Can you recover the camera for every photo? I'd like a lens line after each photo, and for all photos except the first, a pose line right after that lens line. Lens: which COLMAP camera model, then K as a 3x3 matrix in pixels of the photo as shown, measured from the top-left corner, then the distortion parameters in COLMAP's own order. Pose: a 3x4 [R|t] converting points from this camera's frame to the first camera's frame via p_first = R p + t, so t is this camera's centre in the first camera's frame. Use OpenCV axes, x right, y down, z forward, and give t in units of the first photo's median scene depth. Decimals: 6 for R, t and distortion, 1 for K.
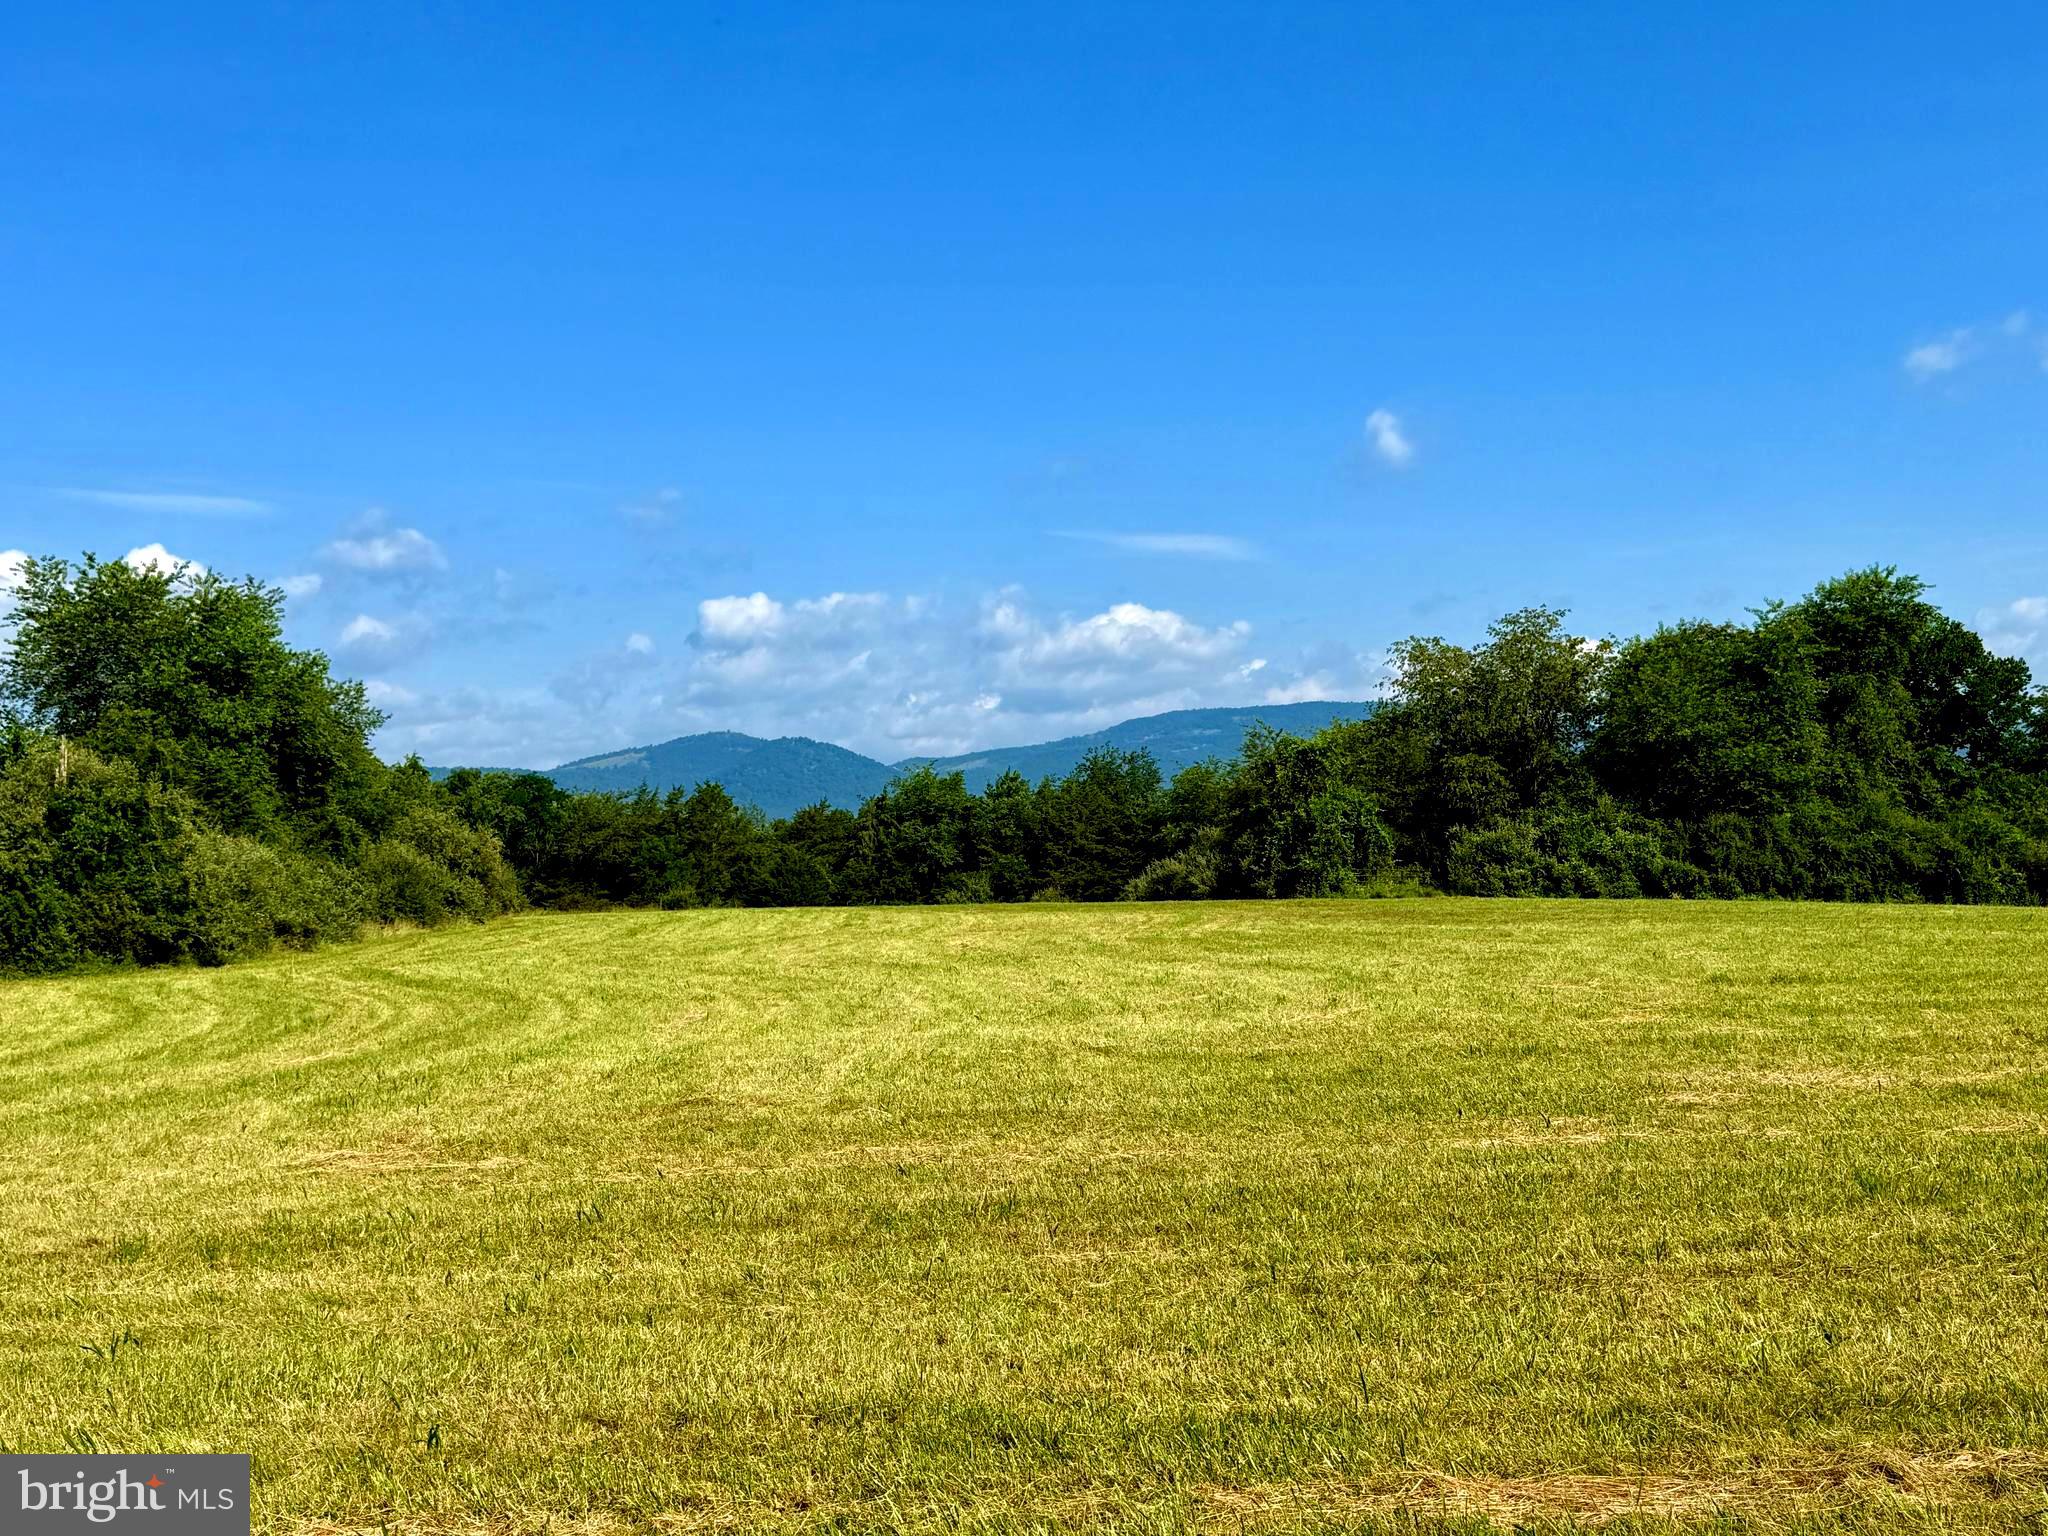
lens RADIAL K [[2425.1, 0, 1012.6], [0, 2425.1, 786.9], [0, 0, 1]] dist [0.116533, 0.000000]
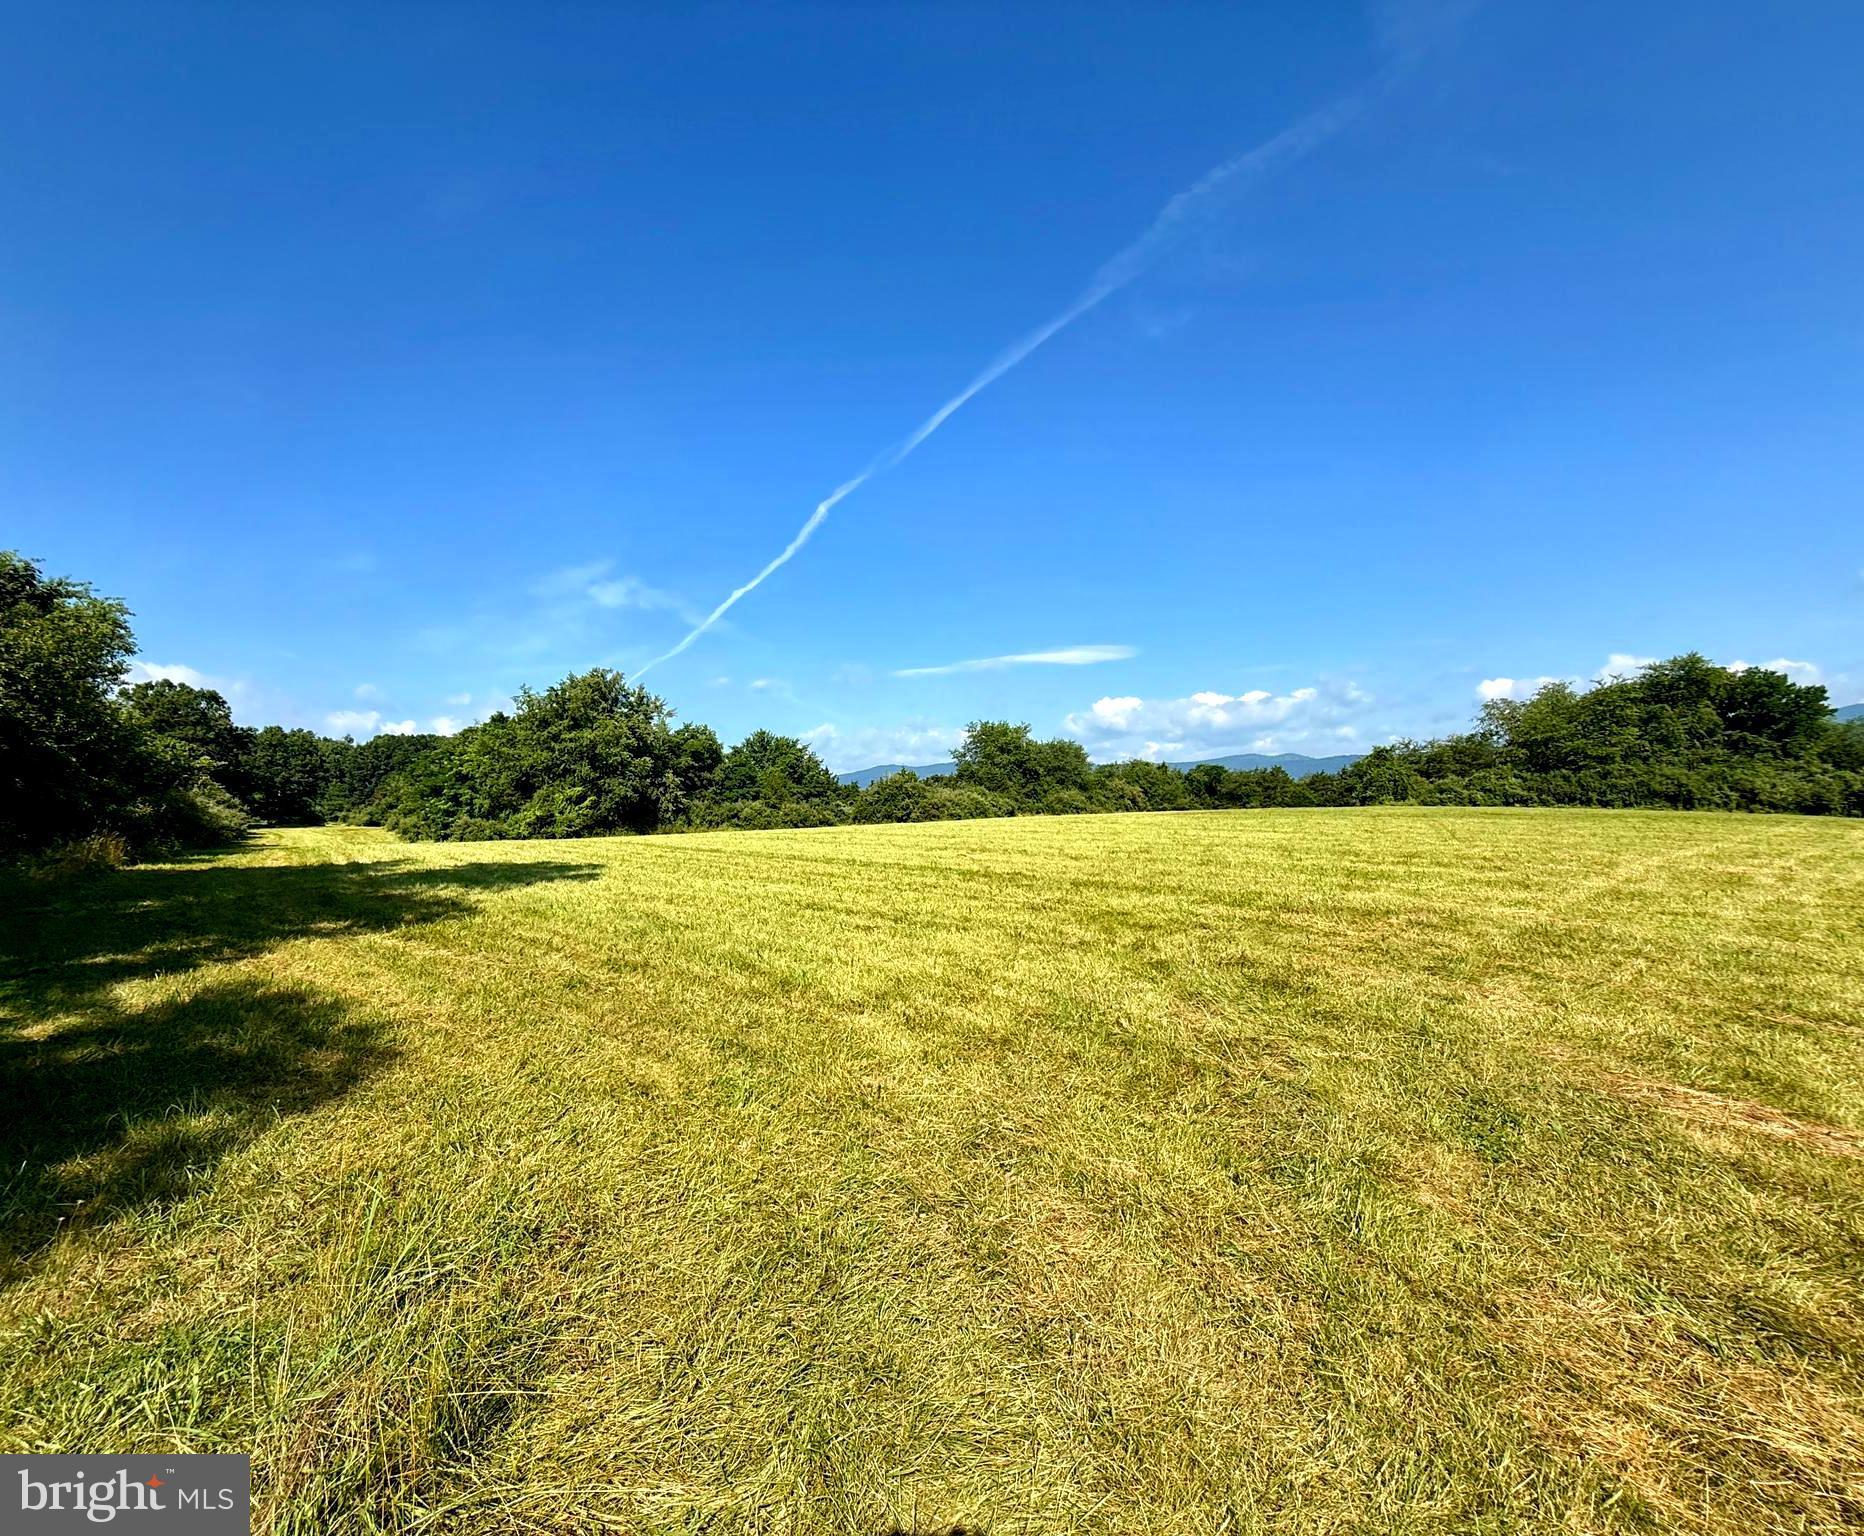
lens RADIAL K [[810.6, 0, 850.8], [0, 810.6, 766.4], [0, 0, 1]] dist [-0.002982, 0.000392]
pose [[0.659982, -0.037930, -0.750323, 0.404725], [0.036482, 0.999165, -0.018420, -0.002947], [0.750395, -0.015217, 0.660815, -0.019717]]
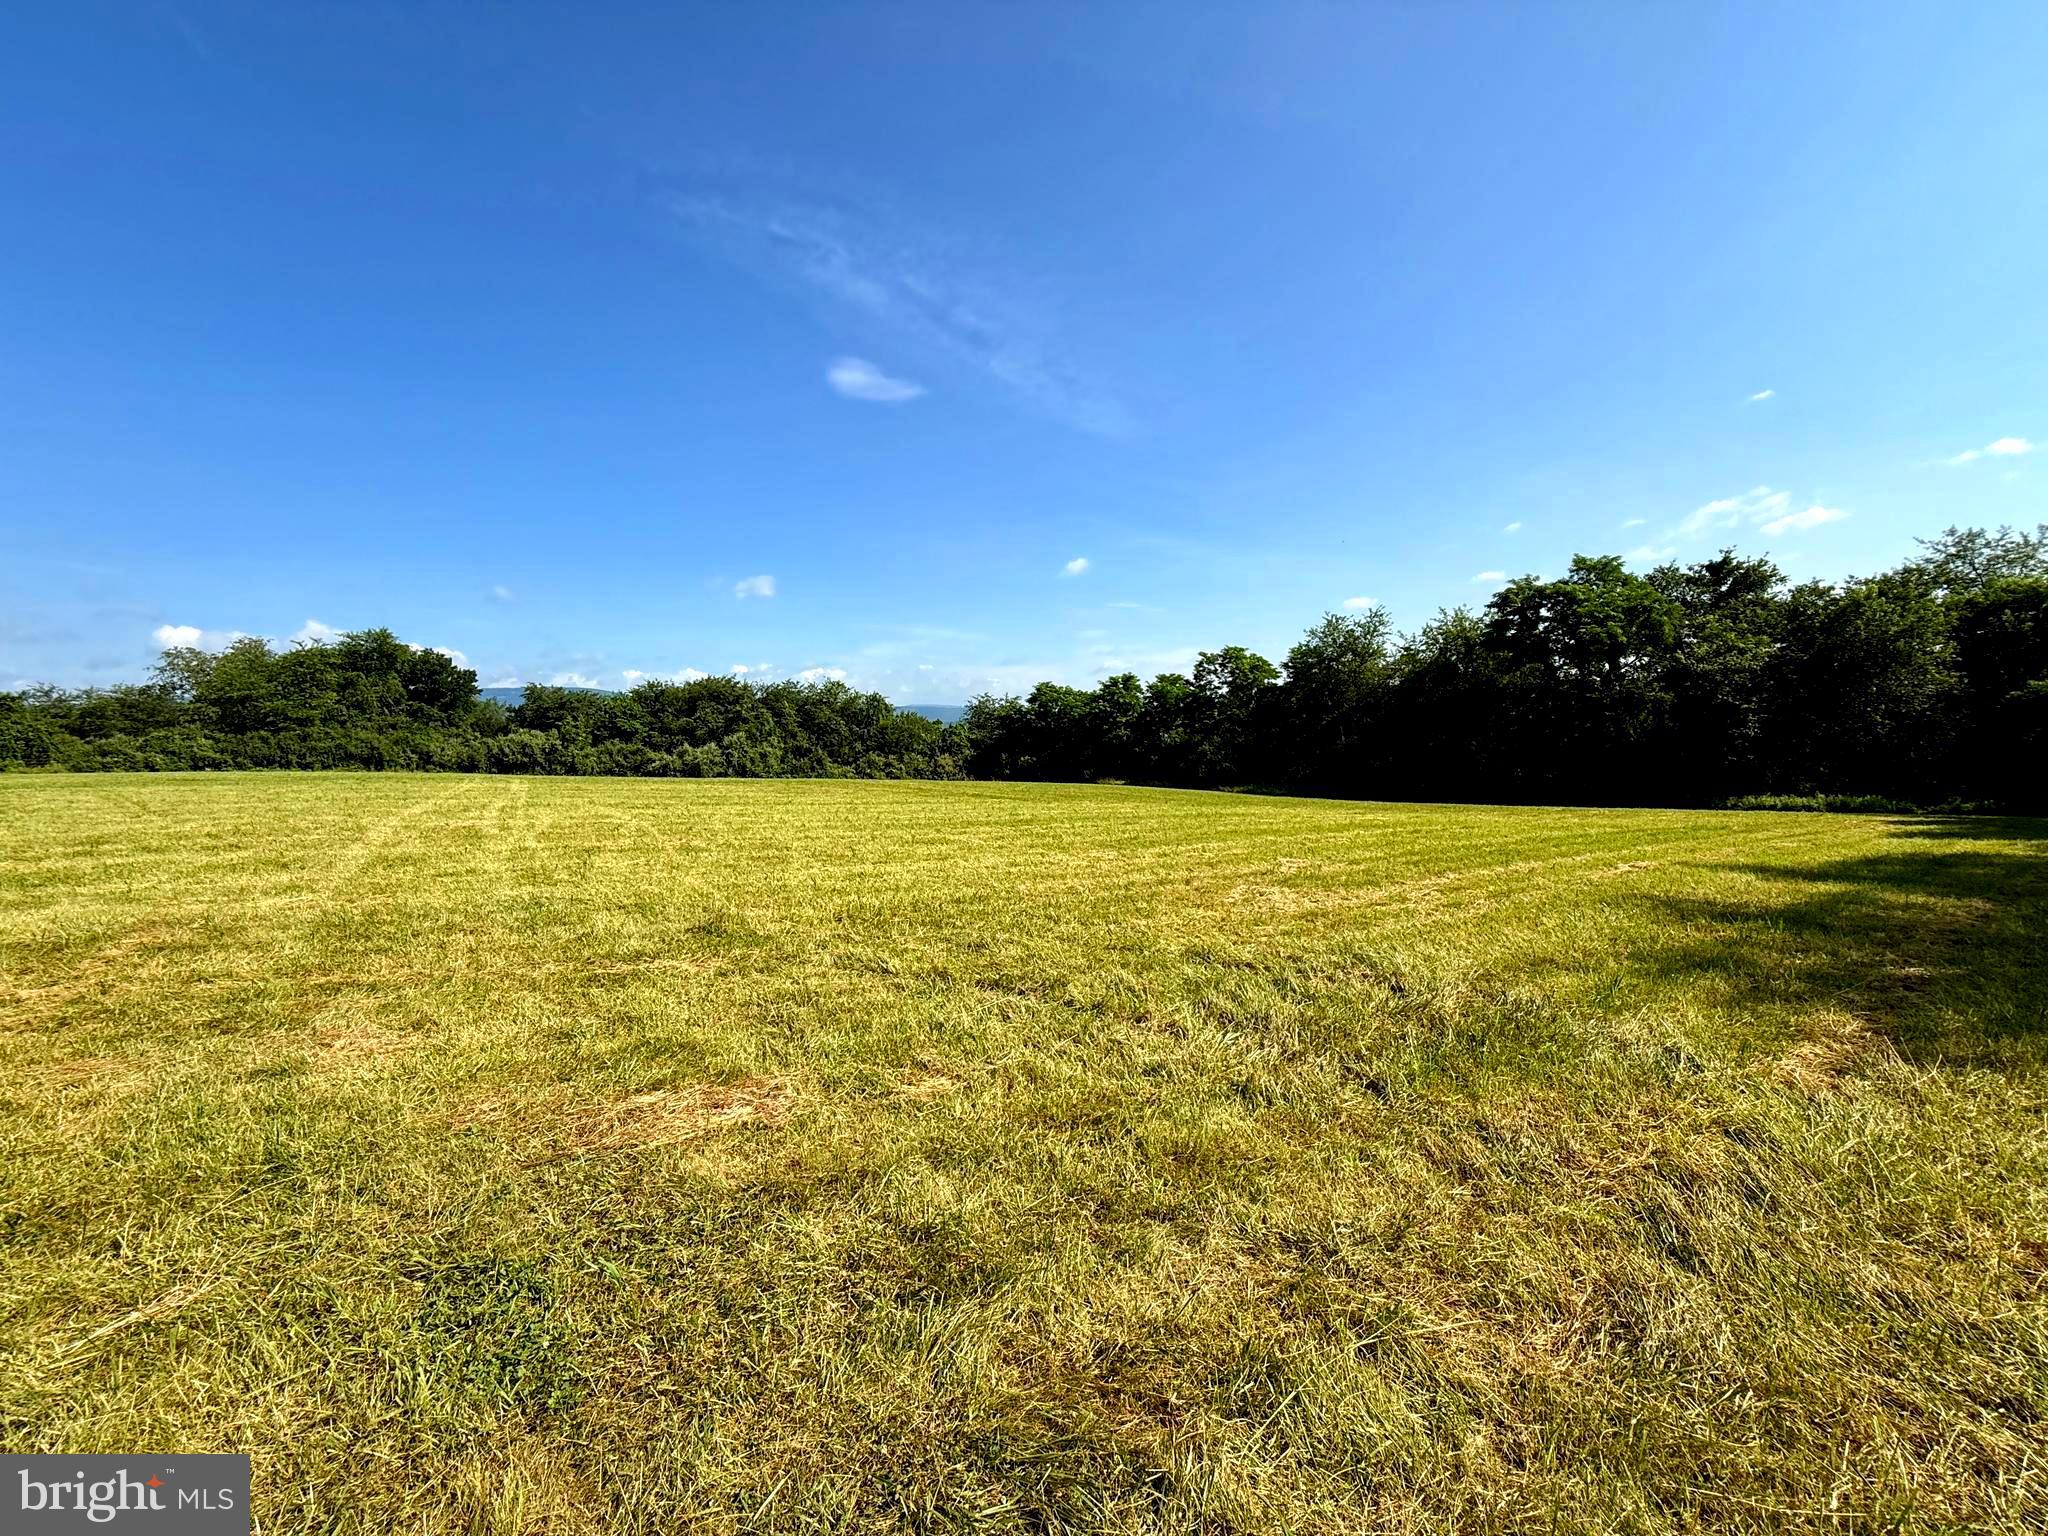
lens RADIAL K [[809.2, 0, 1018.9], [0, 809.2, 761.6], [0, 0, 1]] dist [0.001403, -0.000533]
pose [[0.806538, -0.020396, 0.590831, 0.393623], [-0.008753, 0.998883, 0.046431, -0.001683], [-0.591118, -0.042620, 0.805458, 0.003733]]
